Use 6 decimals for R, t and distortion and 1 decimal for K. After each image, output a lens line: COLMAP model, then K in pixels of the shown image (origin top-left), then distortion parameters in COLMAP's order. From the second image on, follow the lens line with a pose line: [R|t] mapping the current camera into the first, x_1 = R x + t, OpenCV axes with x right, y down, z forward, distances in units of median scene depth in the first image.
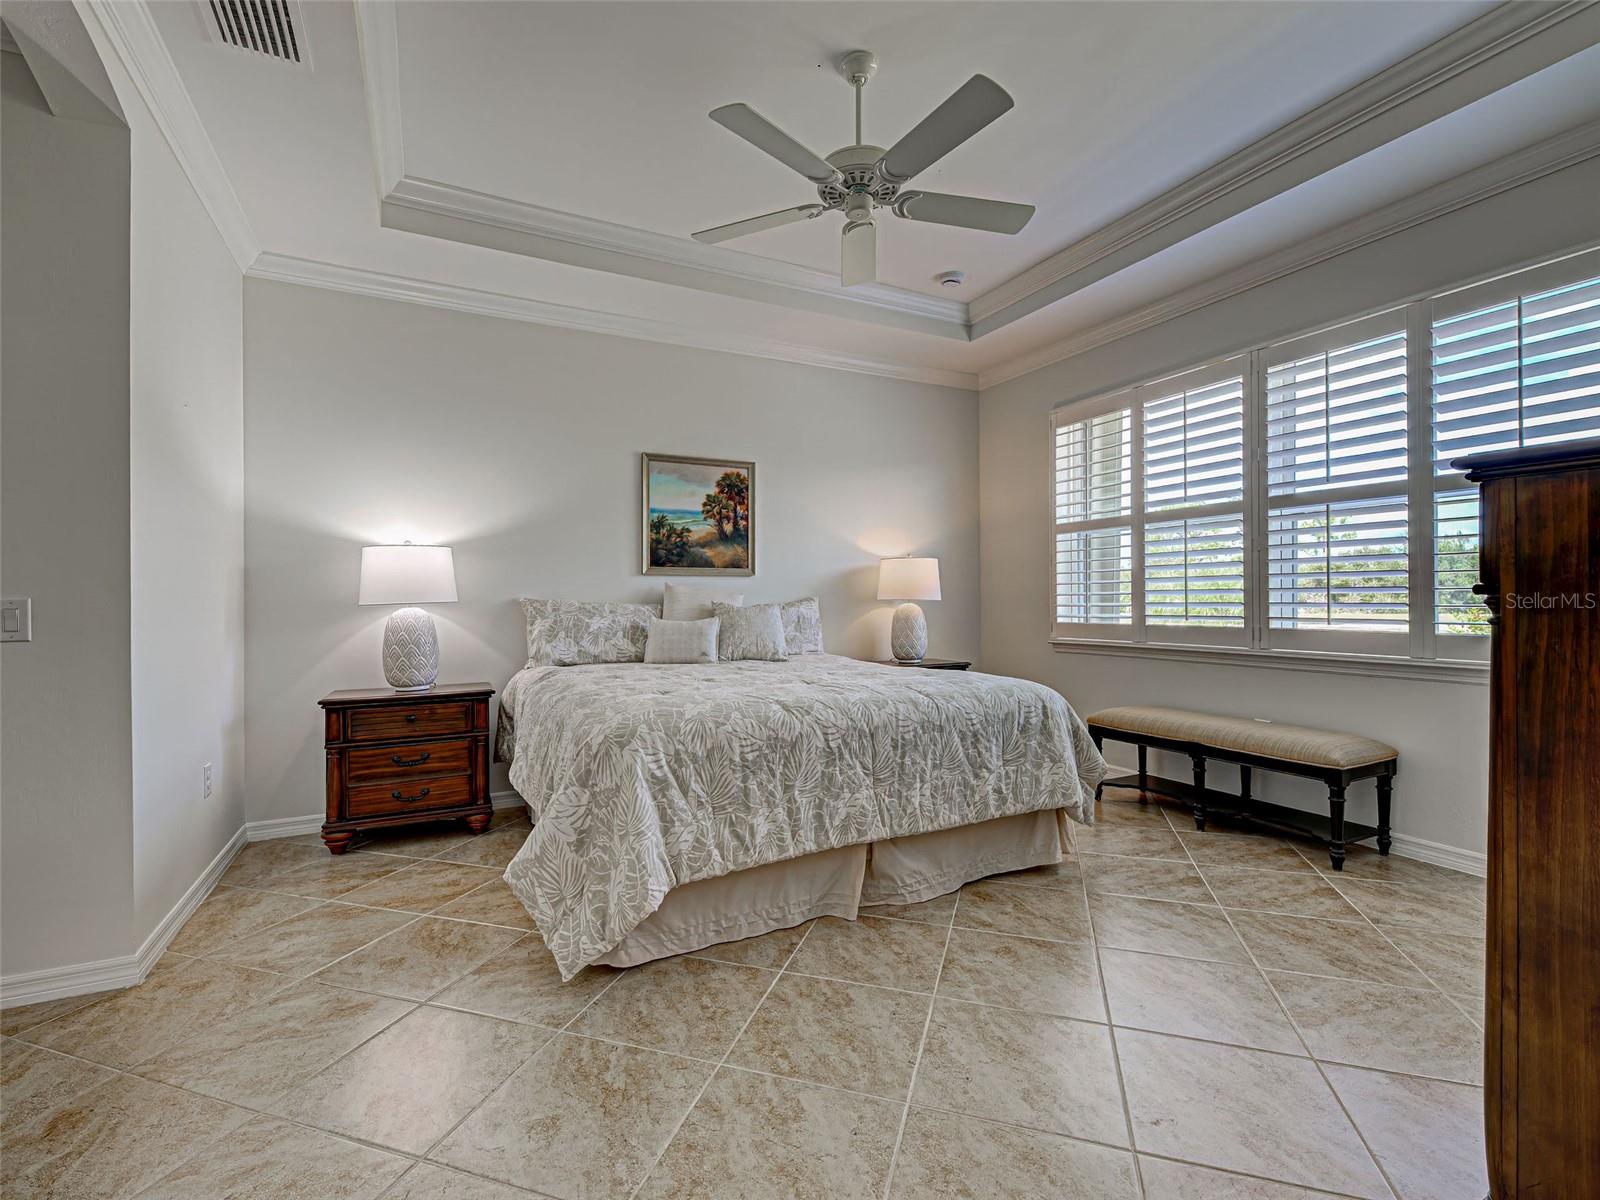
lens RADIAL K [[712.2, 0, 800.0], [0, 712.2, 600.0], [0, 0, 1]] dist [0.003027, 0.000324]
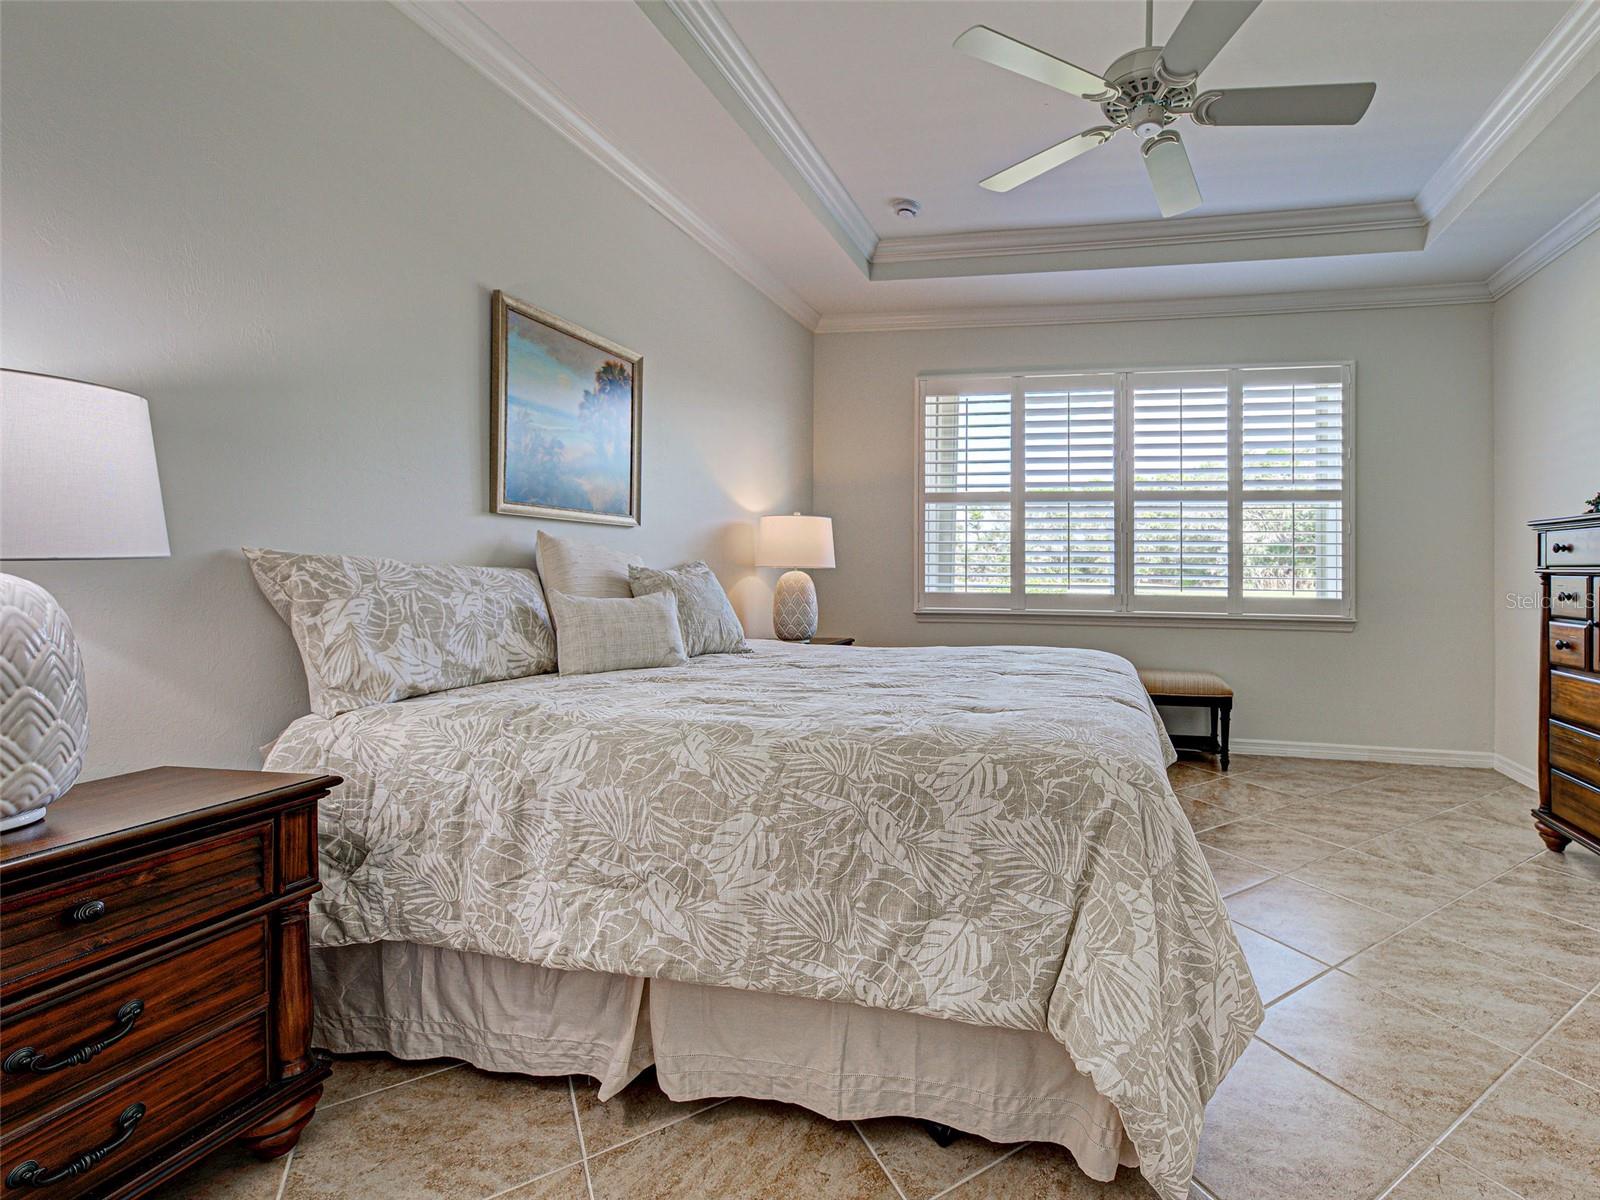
lens RADIAL K [[764.1, 0, 800.4], [0, 764.1, 560.9], [0, 0, 1]] dist [-0.001121, -0.000586]
pose [[0.600946, 0.020038, 0.799038, -0.595049], [-0.014844, 0.999793, -0.013909, 0.005406], [-0.799152, -0.003502, 0.601119, 0.503873]]
